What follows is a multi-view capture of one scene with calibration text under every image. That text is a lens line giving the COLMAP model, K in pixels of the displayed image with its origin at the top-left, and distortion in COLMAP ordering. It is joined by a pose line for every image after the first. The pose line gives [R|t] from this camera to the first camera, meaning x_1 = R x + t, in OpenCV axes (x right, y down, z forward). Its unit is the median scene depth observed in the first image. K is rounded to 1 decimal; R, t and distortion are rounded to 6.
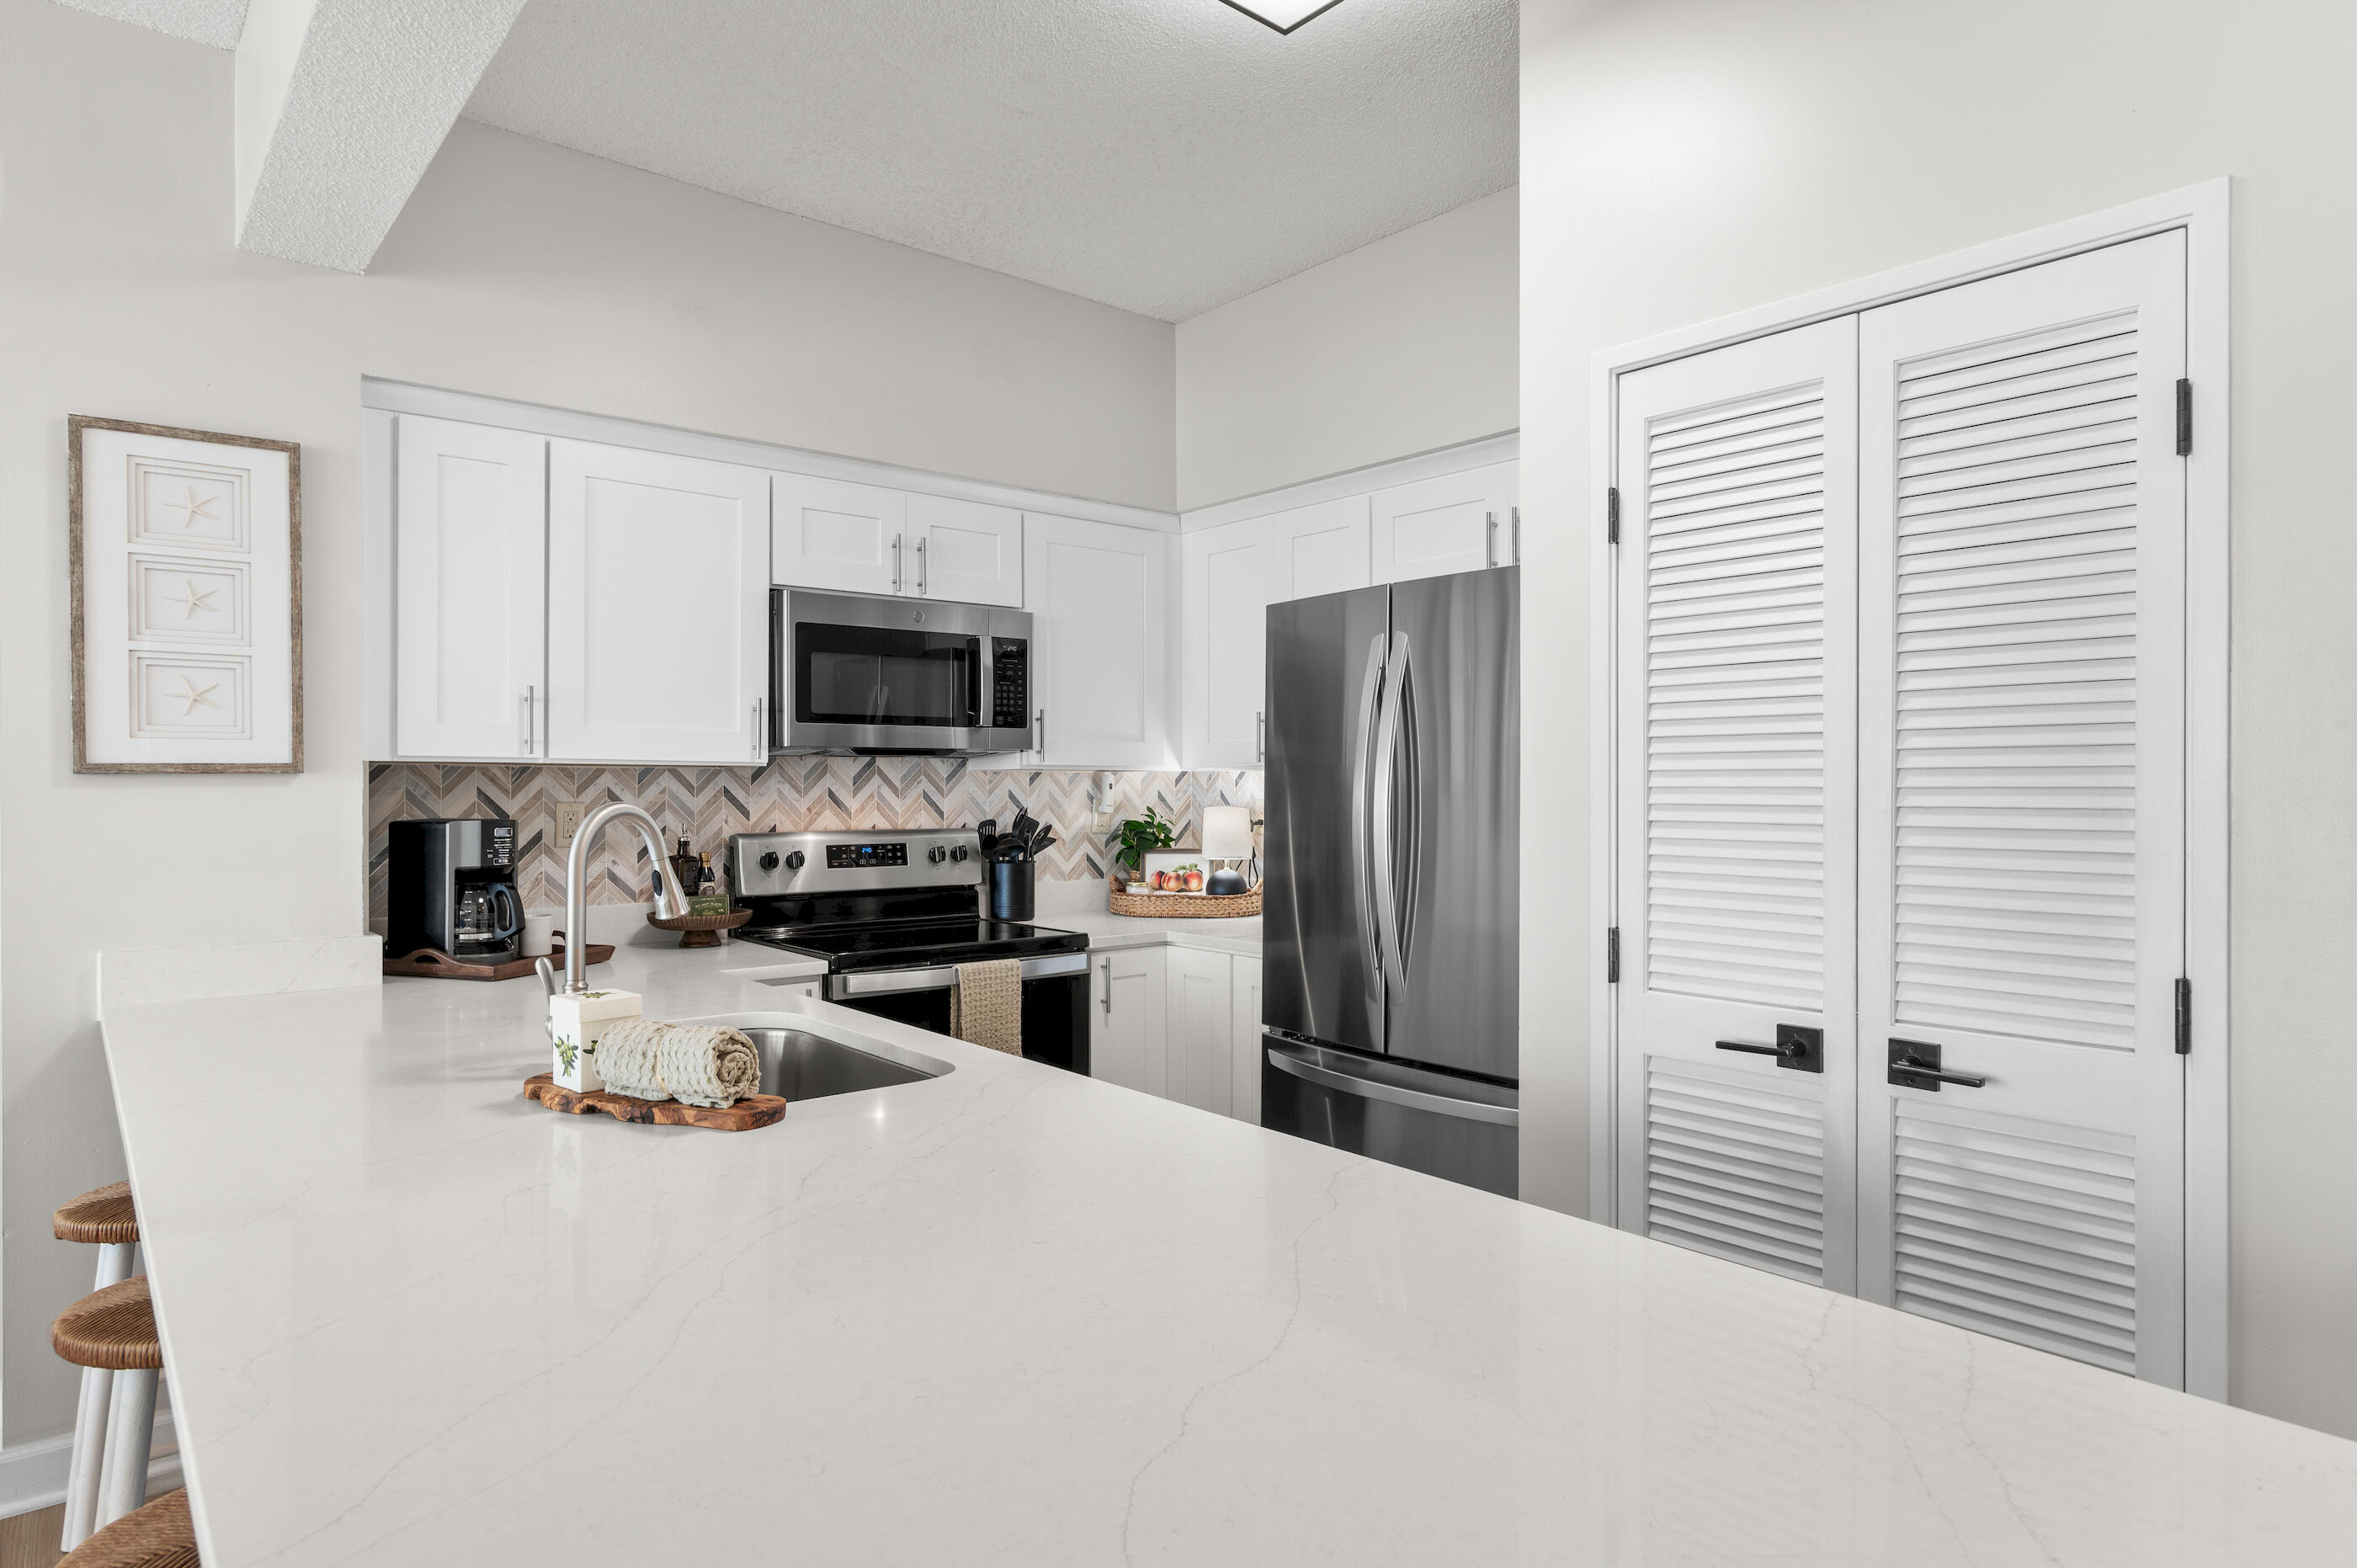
lens RADIAL K [[1346.7, 0, 1178.5], [0, 1346.7, 784.0], [0, 0, 1]] dist [-0.001034, -0.000468]
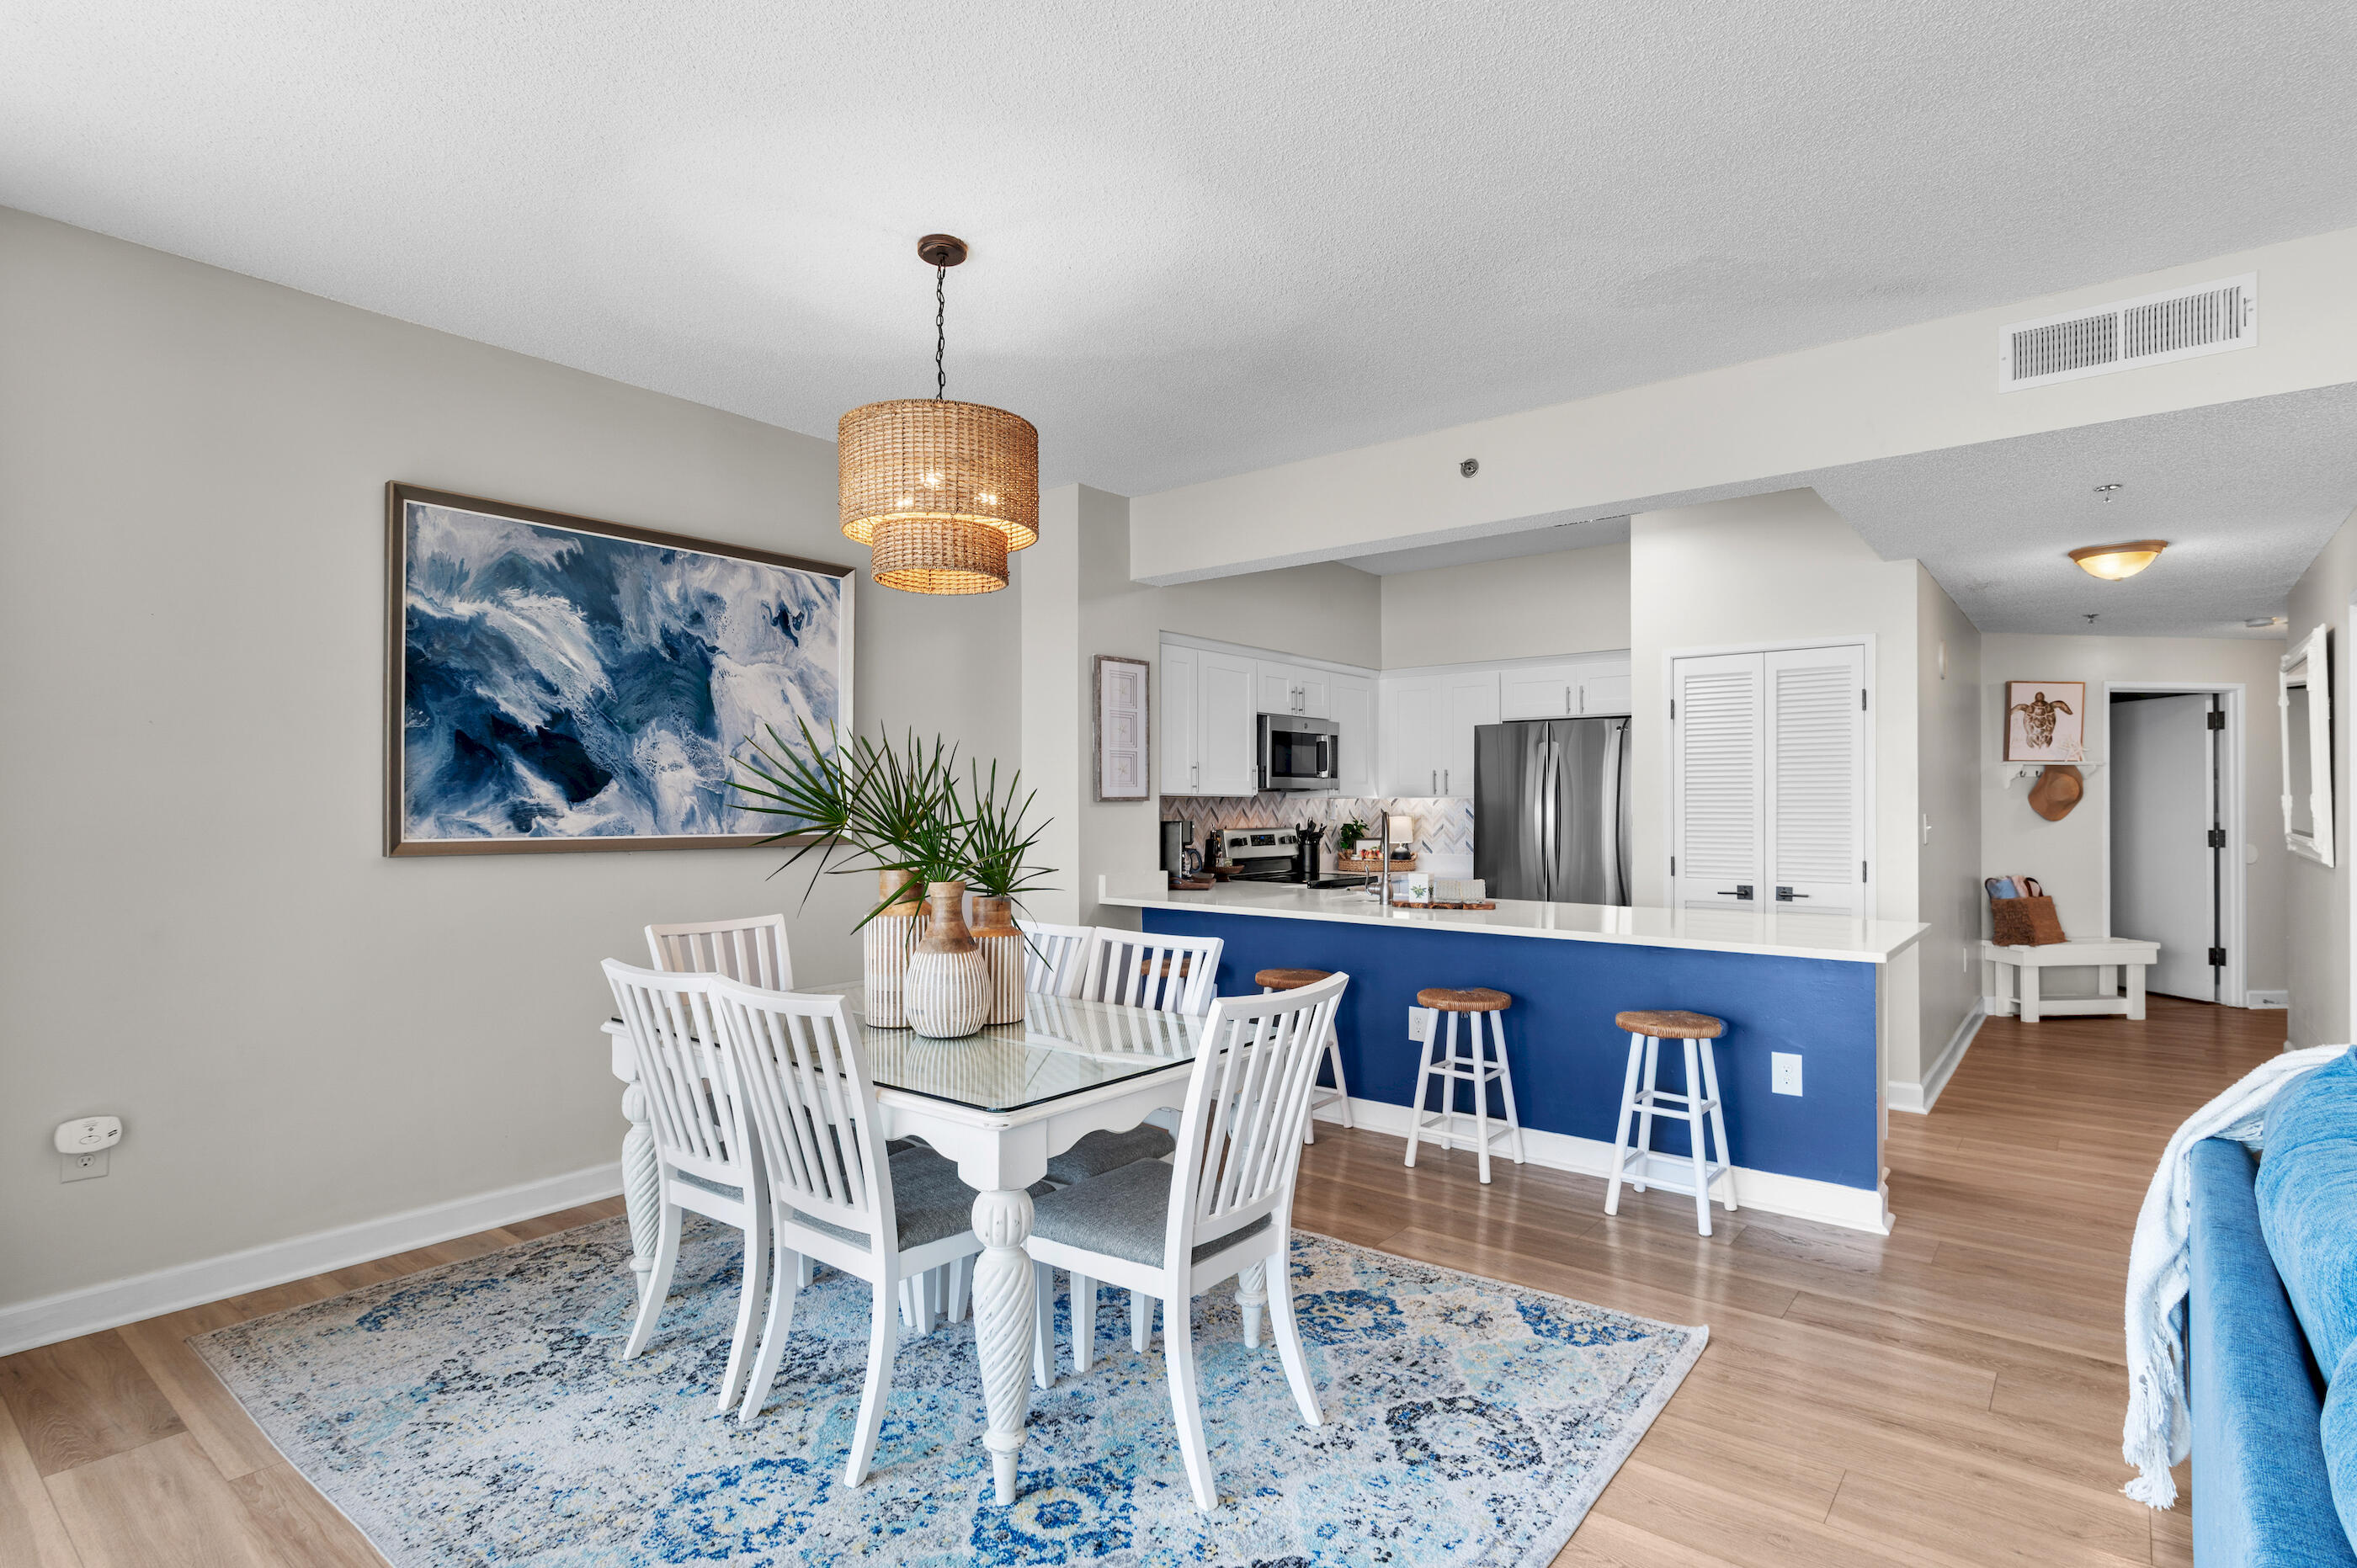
lens RADIAL K [[1179.7, 0, 1182.3], [0, 1179.7, 799.1], [0, 0, 1]] dist [0.002308, -0.001105]
pose [[0.979294, -0.000266, 0.202443, -0.709903], [0.001286, 0.999987, -0.004903, -0.000856], [-0.202439, 0.005062, 0.979282, -0.725074]]
